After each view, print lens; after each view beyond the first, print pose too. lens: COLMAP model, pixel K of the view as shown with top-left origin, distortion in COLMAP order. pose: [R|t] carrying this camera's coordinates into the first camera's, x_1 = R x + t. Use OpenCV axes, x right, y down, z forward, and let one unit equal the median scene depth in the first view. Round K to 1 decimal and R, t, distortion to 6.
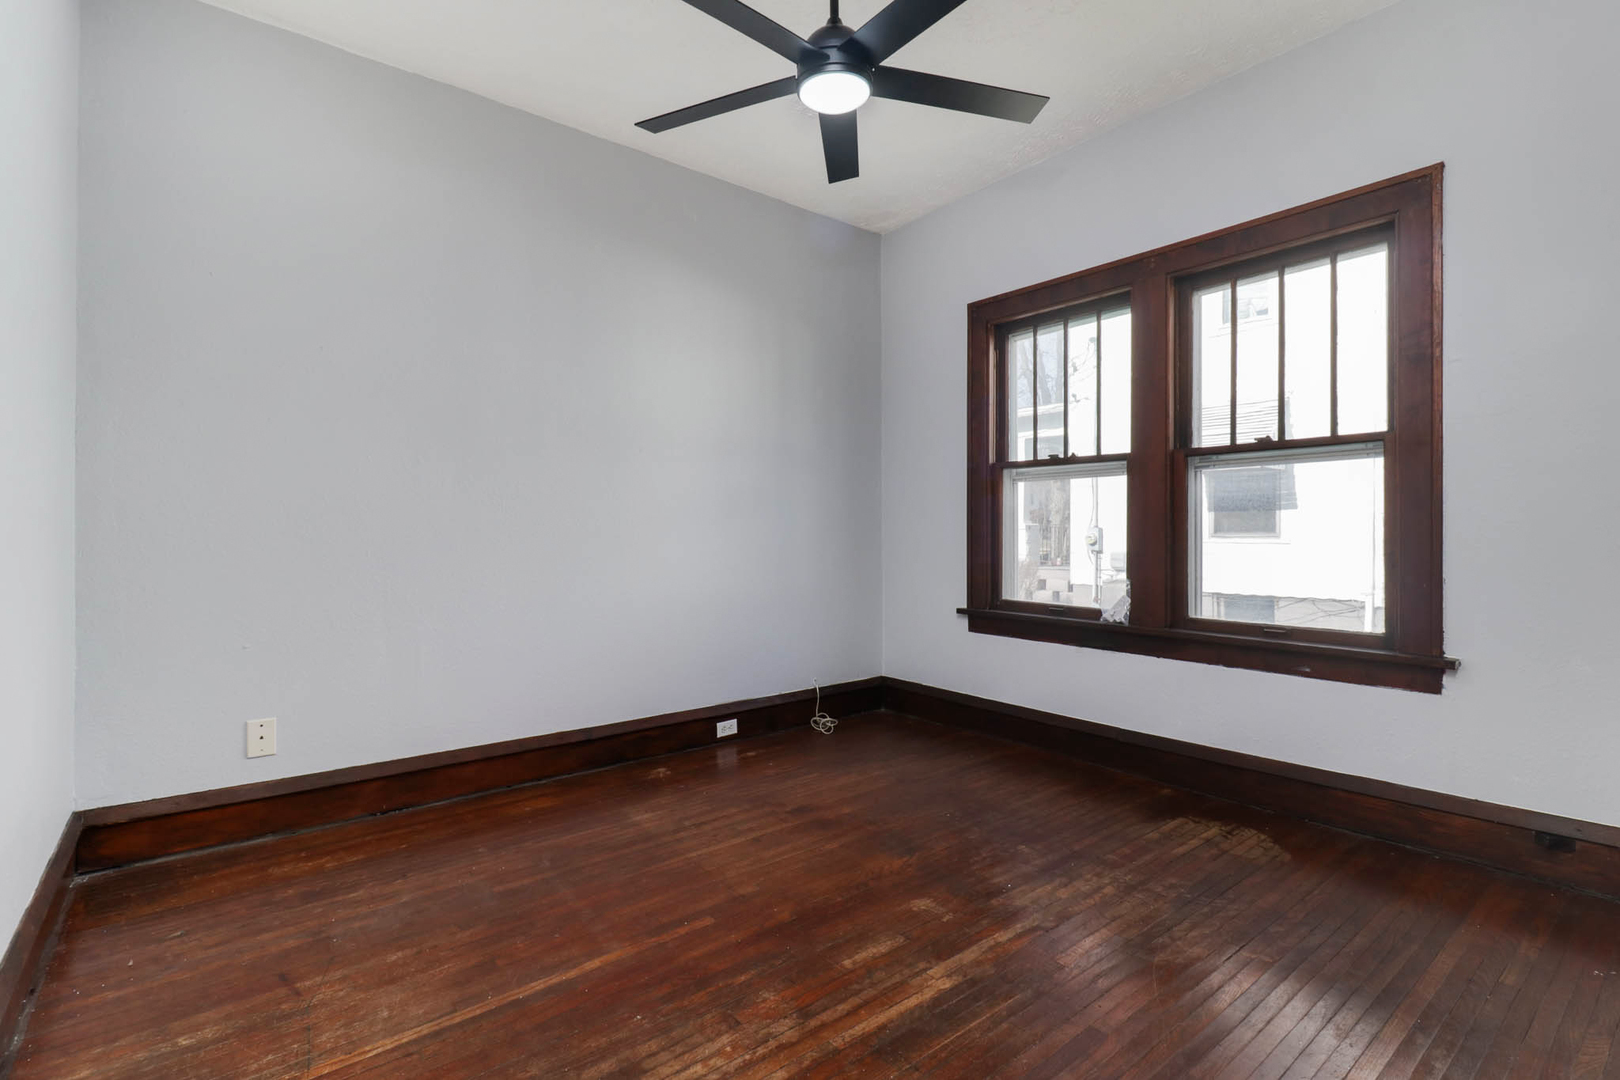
lens RADIAL K [[762.2, 0, 797.9], [0, 762.2, 517.3], [0, 0, 1]] dist [0.030049, -0.000026]
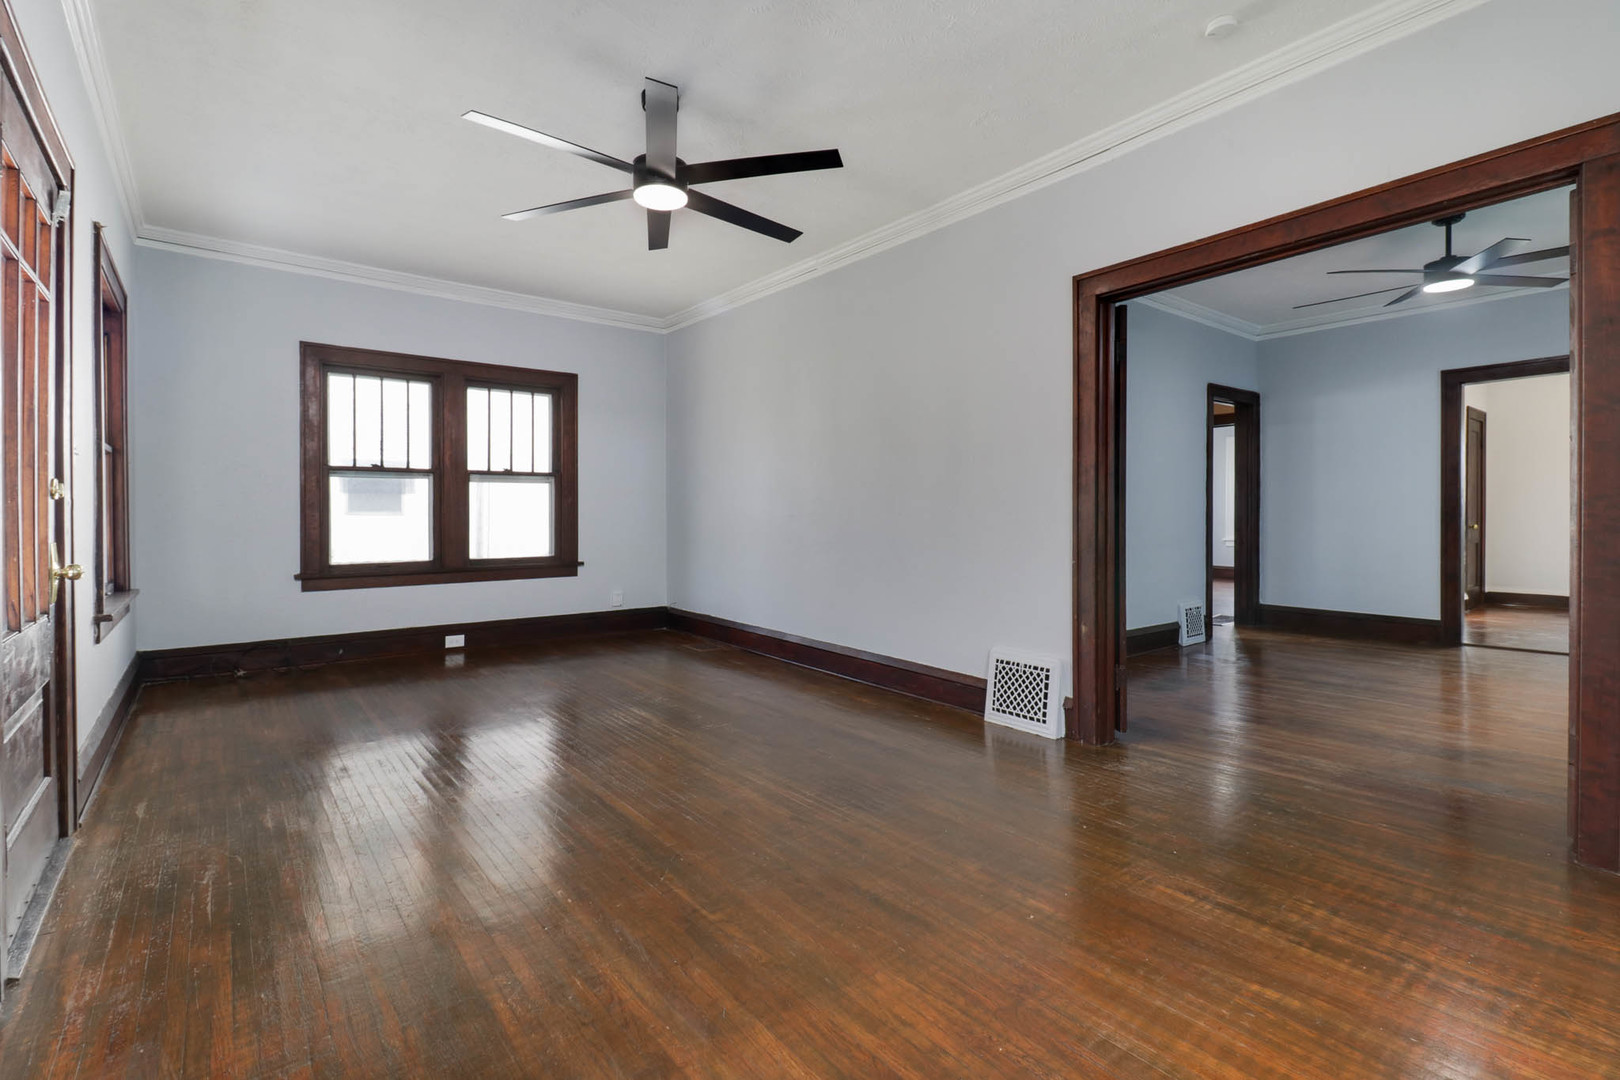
lens RADIAL K [[748.6, 0, 806.3], [0, 748.6, 510.5], [0, 0, 1]] dist [0.008841, 0.000090]
pose [[0.005334, 0.008438, 0.999950, -1.357310], [-0.011896, 0.999894, -0.008374, 0.014890], [-0.999915, -0.011850, 0.005433, 0.167104]]
